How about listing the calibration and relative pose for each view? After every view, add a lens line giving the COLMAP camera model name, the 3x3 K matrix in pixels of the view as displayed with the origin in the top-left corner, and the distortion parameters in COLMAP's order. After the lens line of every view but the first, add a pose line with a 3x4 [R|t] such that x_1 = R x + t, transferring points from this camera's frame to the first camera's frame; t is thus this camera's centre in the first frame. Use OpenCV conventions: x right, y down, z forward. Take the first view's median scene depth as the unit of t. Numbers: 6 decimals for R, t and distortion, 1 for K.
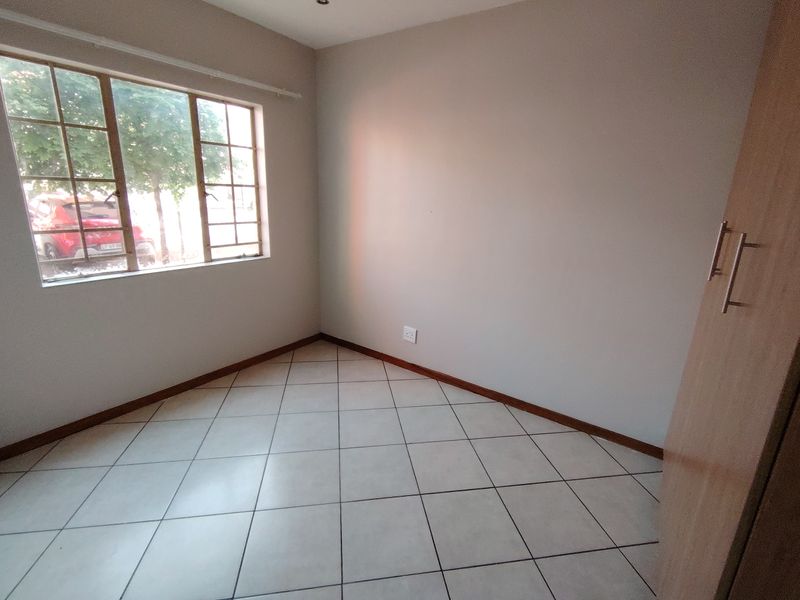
lens RADIAL K [[386.0, 0, 402.3], [0, 386.0, 296.9], [0, 0, 1]] dist [0.004092, -0.001232]
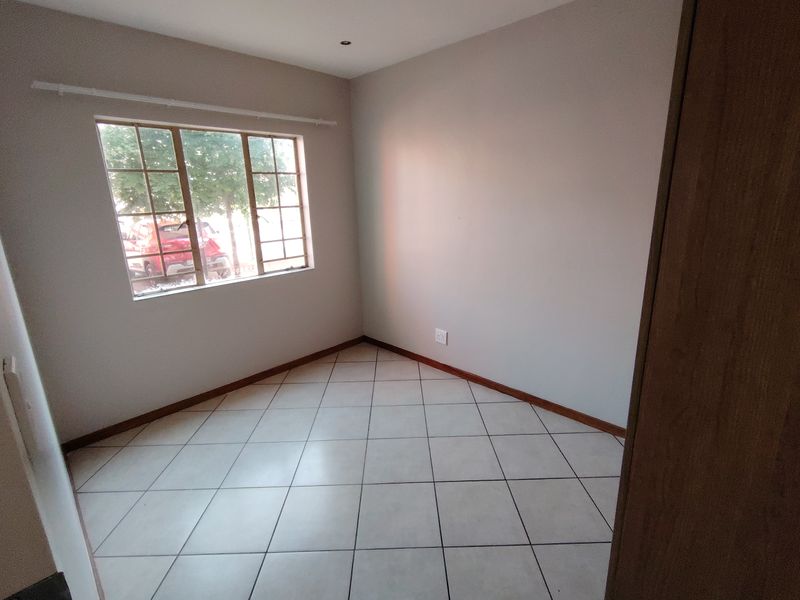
lens RADIAL K [[386.0, 0, 400.0], [0, 386.0, 296.1], [0, 0, 1]] dist [0.004092, -0.001232]
pose [[0.985269, -0.024412, -0.169258, 0.102043], [0.022847, 0.999676, -0.011187, -0.004607], [0.169476, 0.007156, 0.985508, -0.069699]]
